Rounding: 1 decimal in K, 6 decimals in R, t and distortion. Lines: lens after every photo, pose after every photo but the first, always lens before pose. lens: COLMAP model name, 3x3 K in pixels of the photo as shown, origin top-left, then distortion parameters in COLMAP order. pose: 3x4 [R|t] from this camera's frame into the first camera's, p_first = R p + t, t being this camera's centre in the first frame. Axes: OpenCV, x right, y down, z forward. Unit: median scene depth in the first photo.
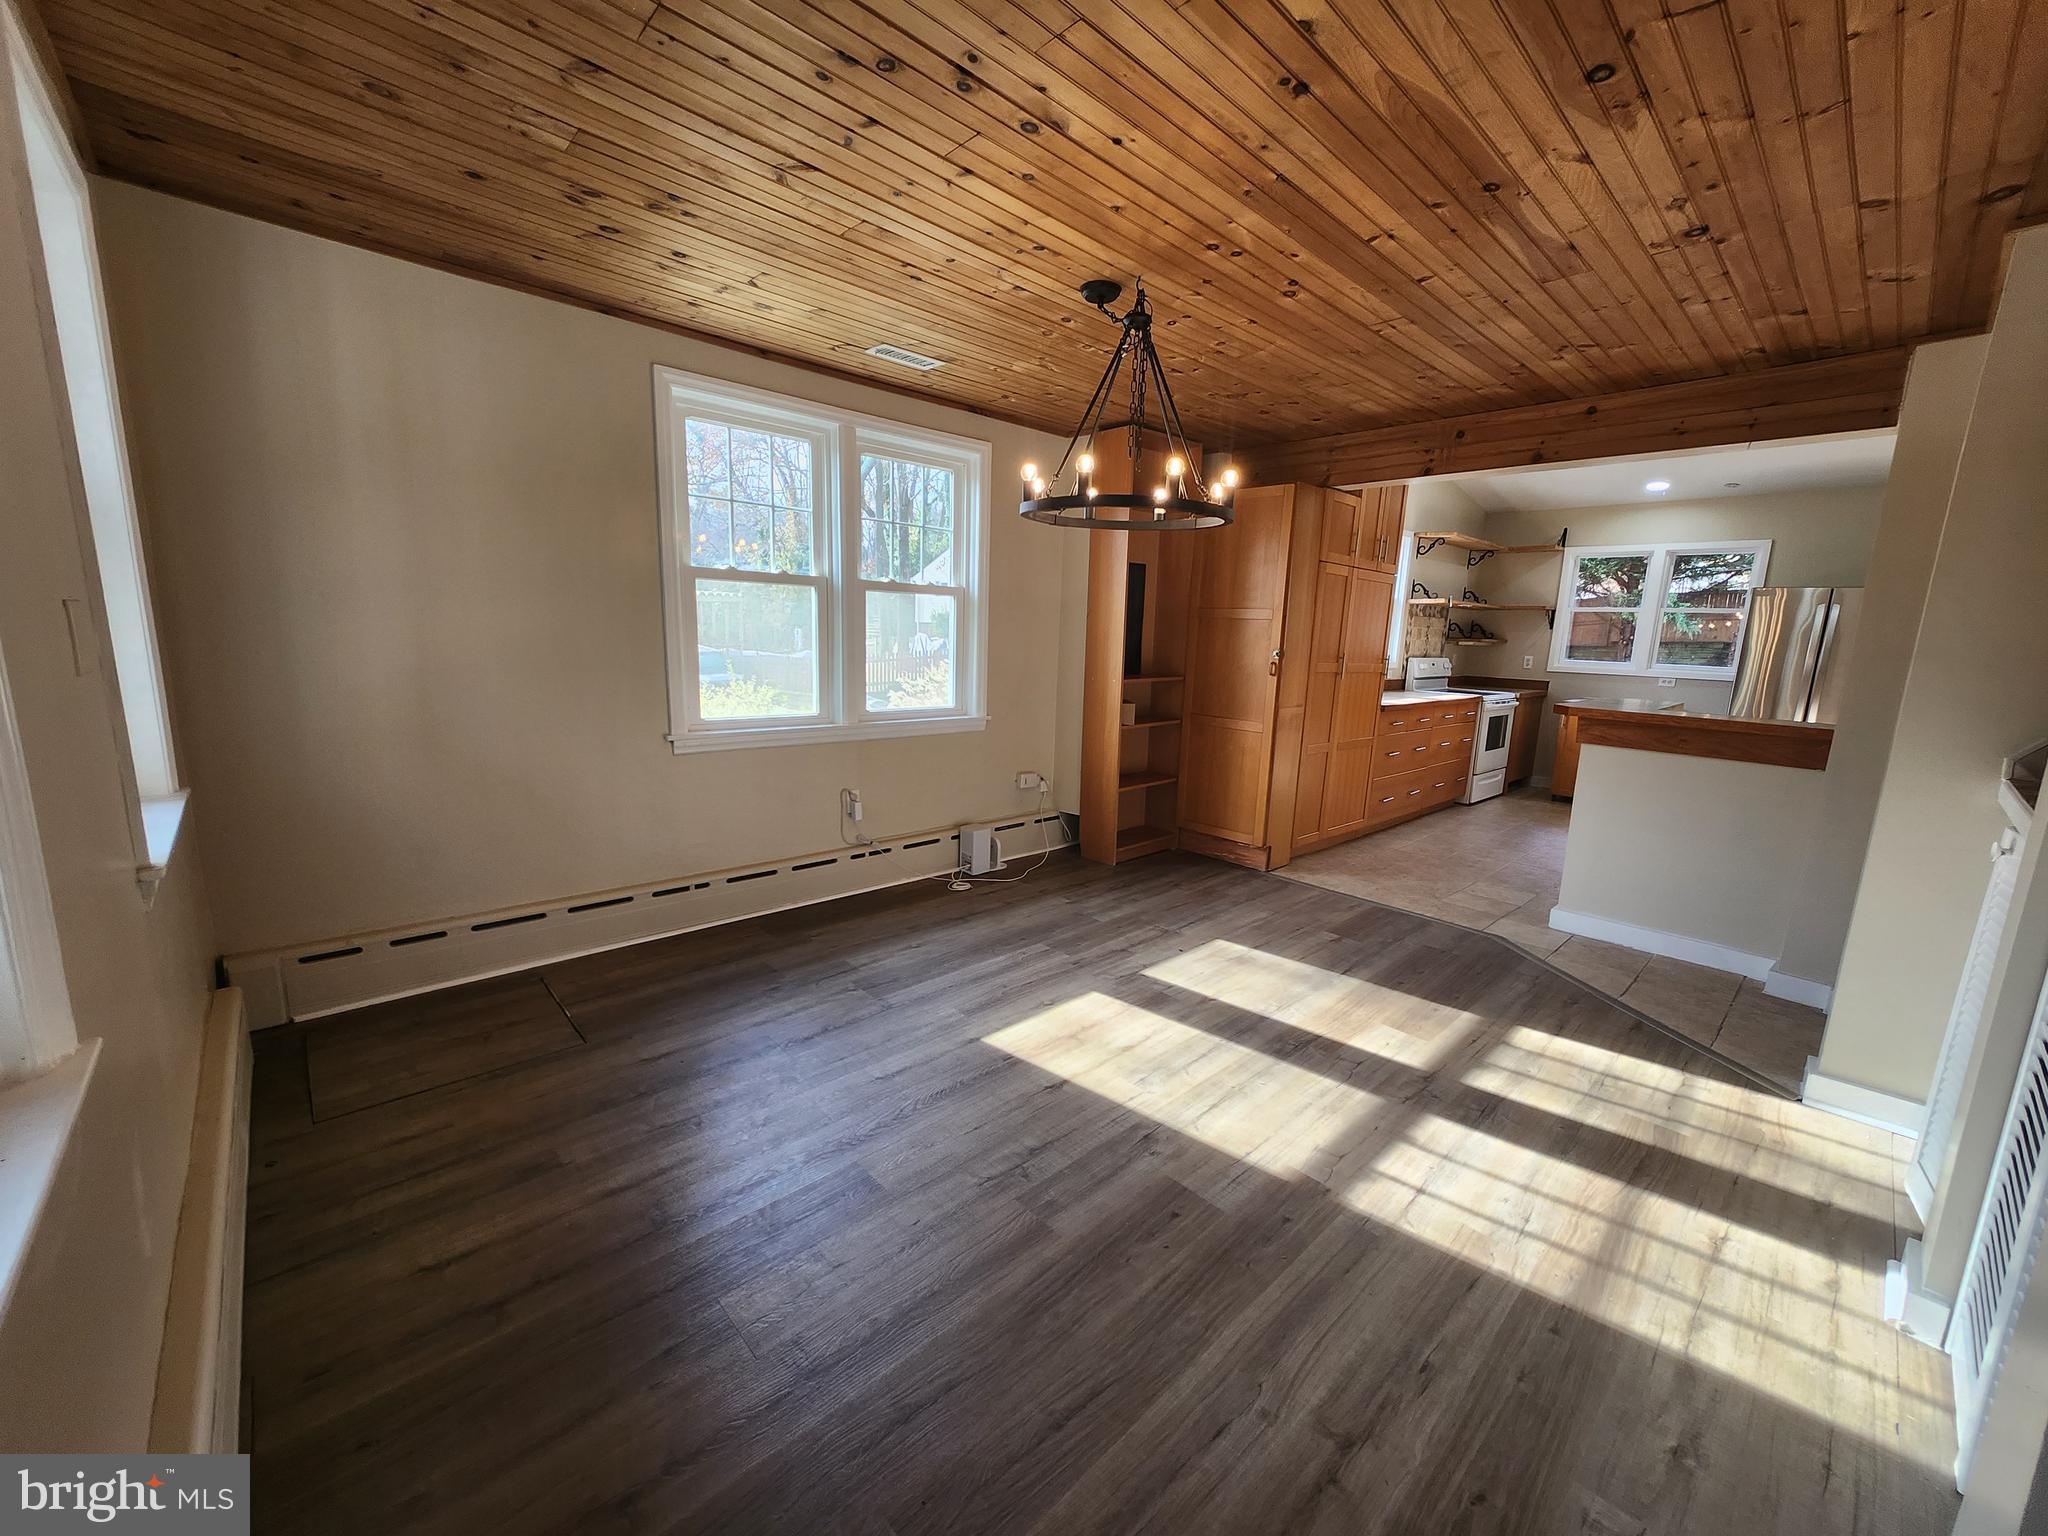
lens RADIAL K [[801.7, 0, 1037.6], [0, 801.7, 772.4], [0, 0, 1]] dist [0.000761, -0.000104]
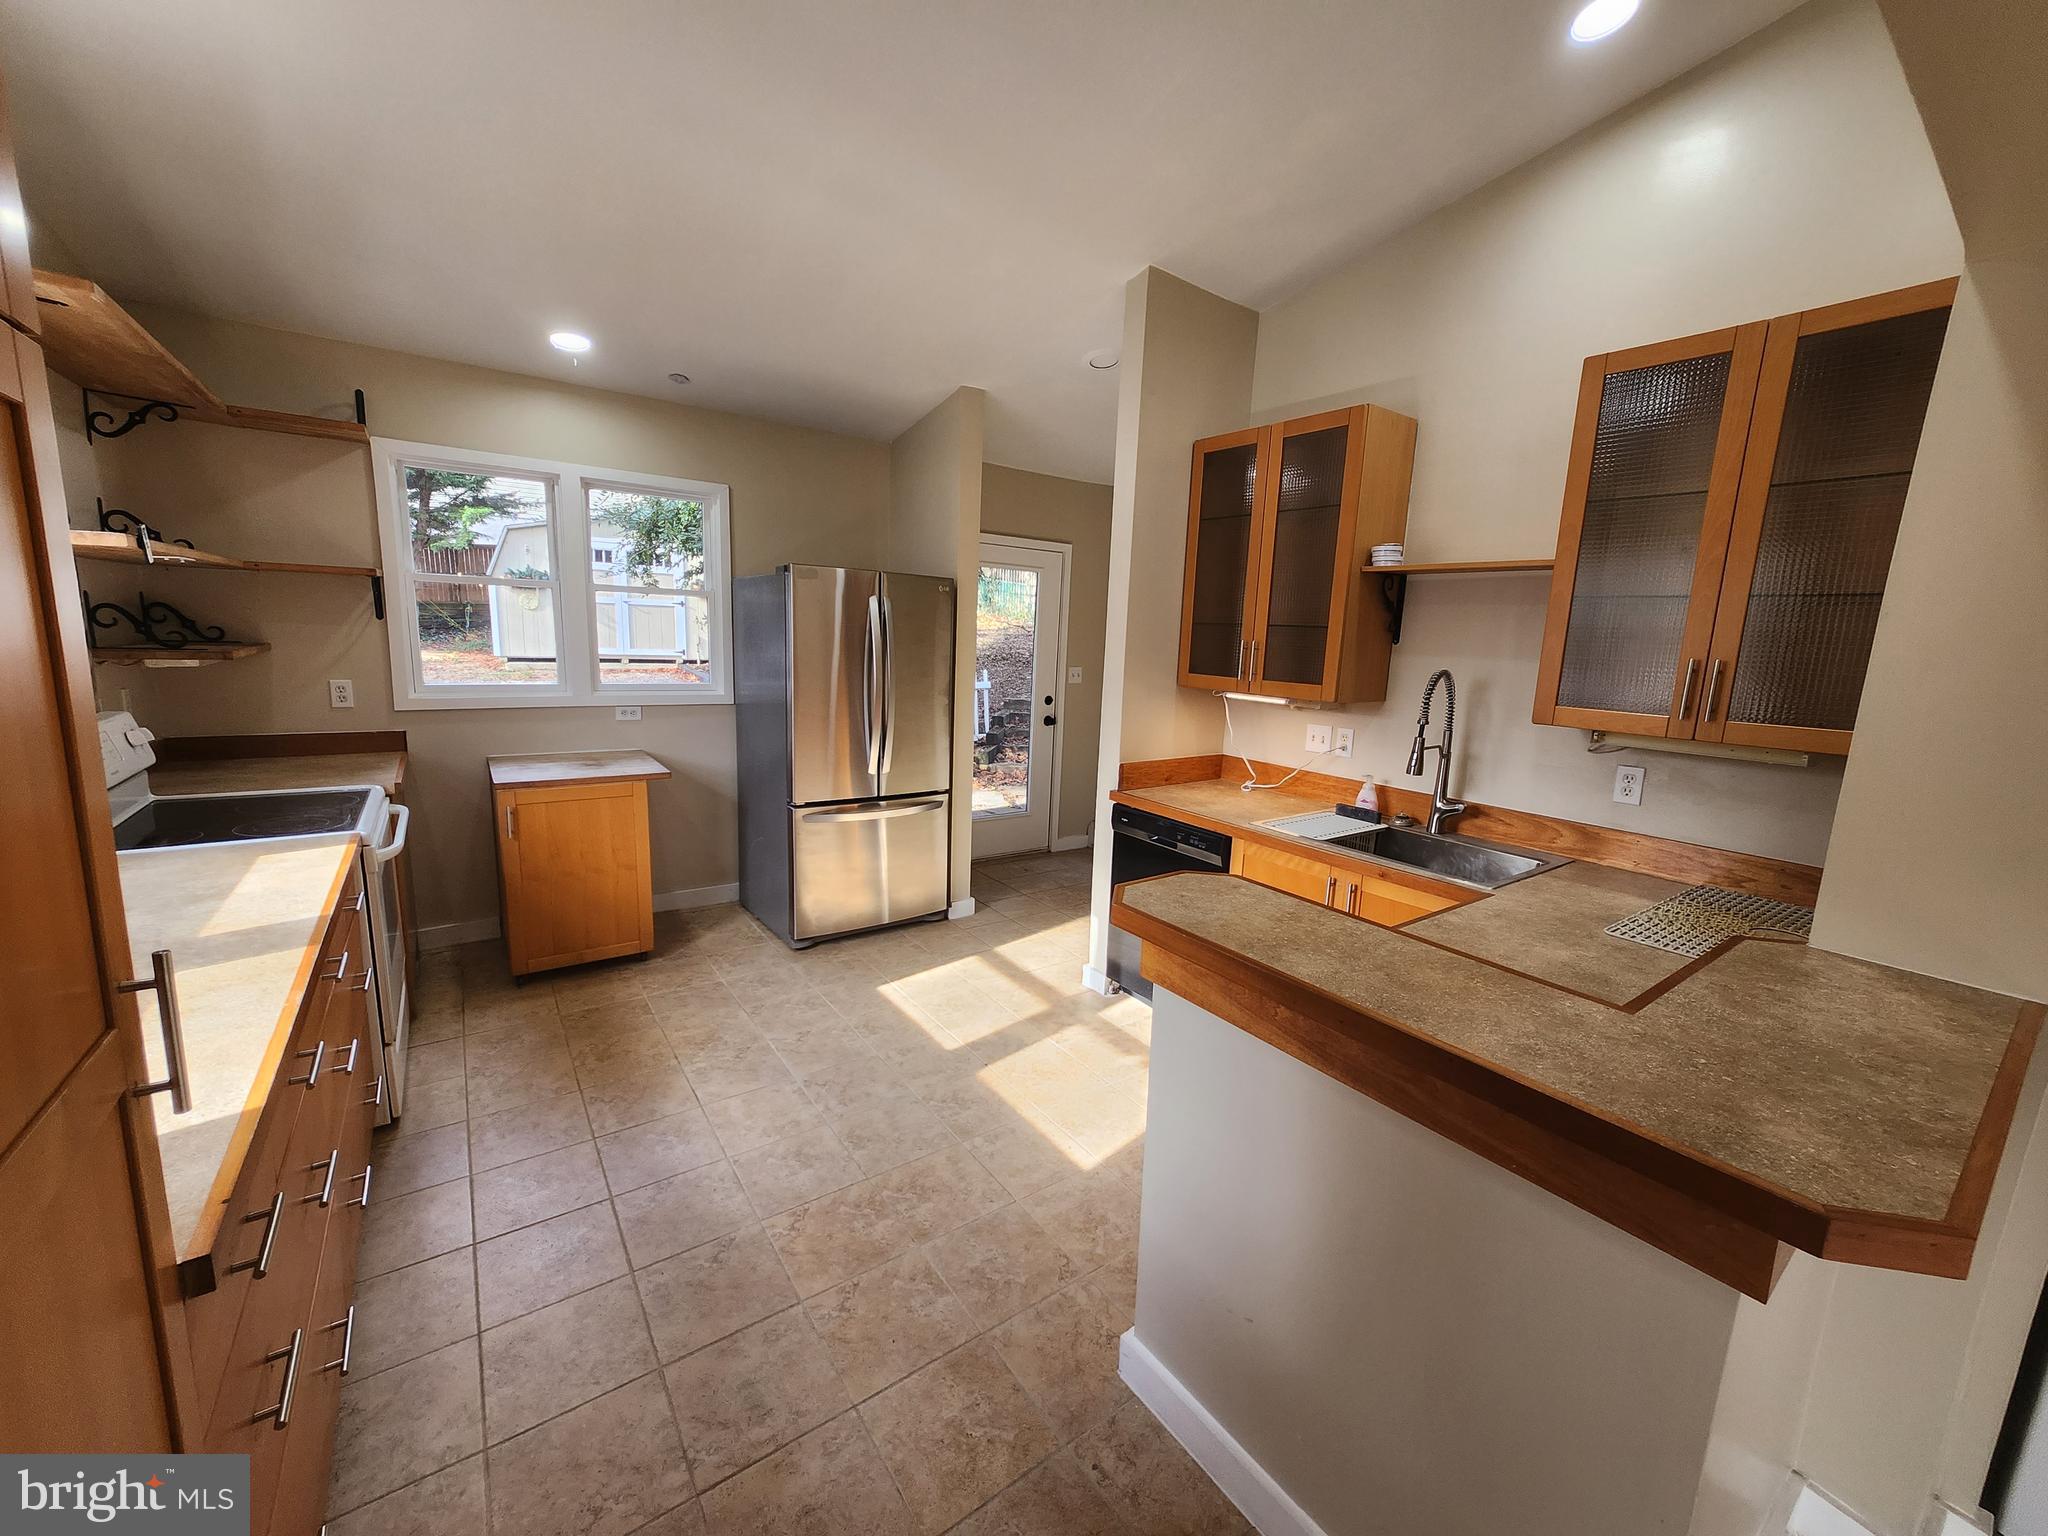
lens RADIAL K [[801.7, 0, 1037.6], [0, 801.7, 772.4], [0, 0, 1]] dist [0.000761, -0.000104]
pose [[0.134451, -0.197879, 0.970962, 0.582489], [0.140911, 0.973719, 0.178929, -0.312312], [-0.980850, 0.112762, 0.158801, 1.453184]]
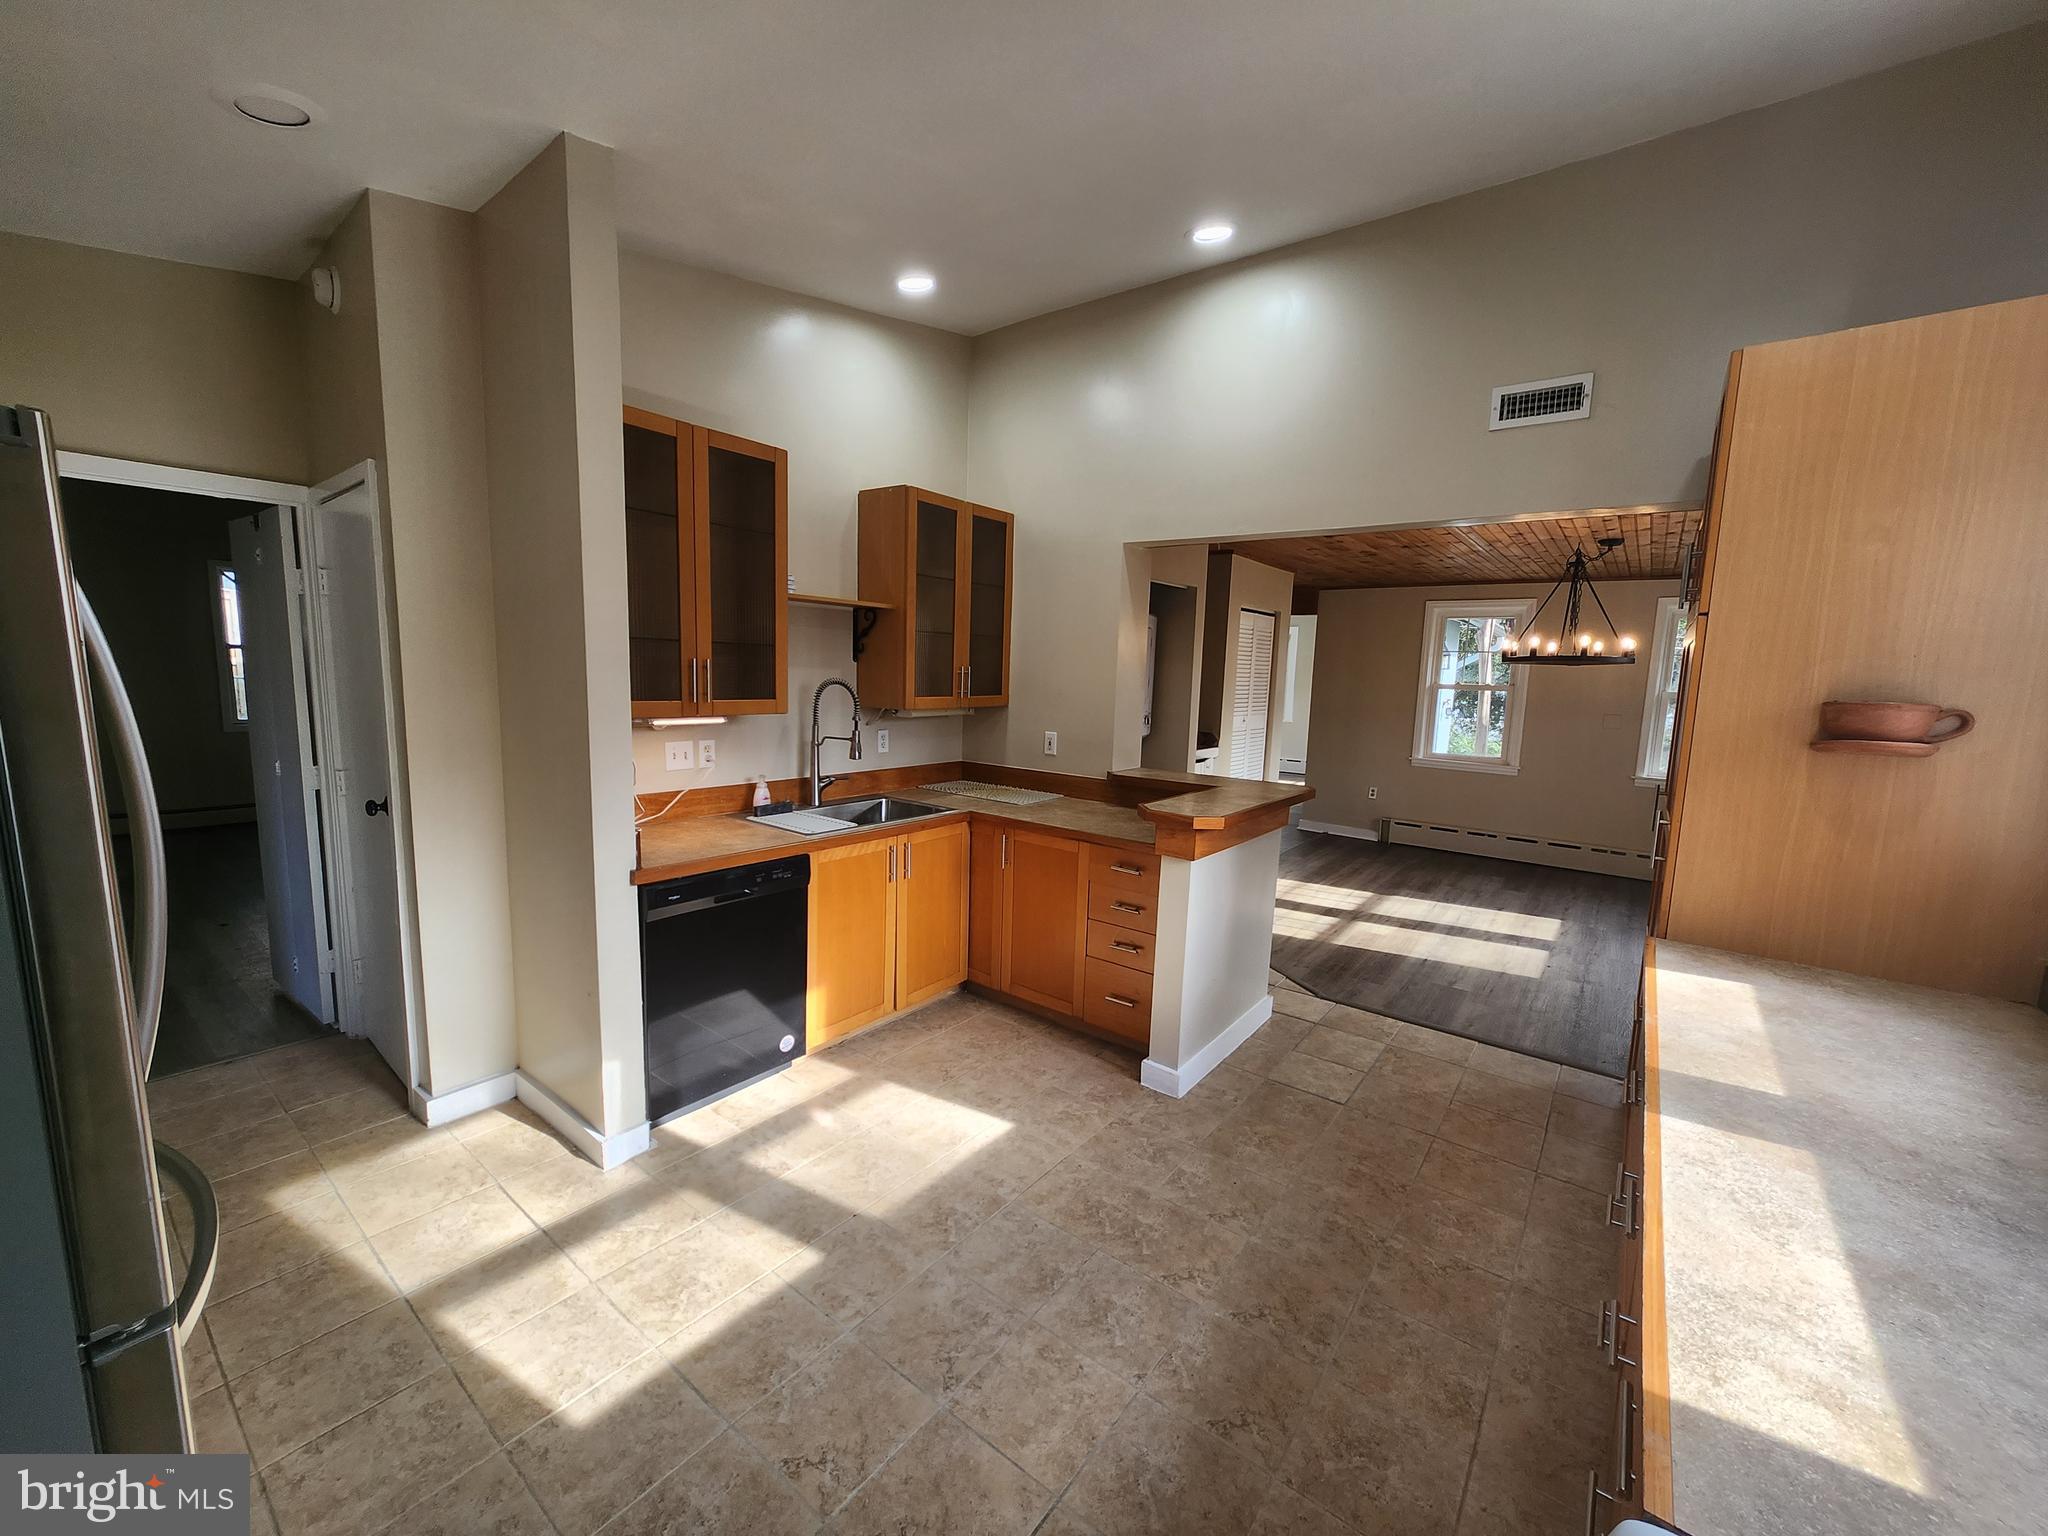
lens RADIAL K [[801.7, 0, 1037.6], [0, 801.7, 772.4], [0, 0, 1]] dist [0.000761, -0.000104]
pose [[-0.984027, -0.045532, -0.172101, 1.438631], [-0.095924, 0.950008, 0.297126, -0.448161], [0.149968, 0.308888, -0.939201, 2.333570]]
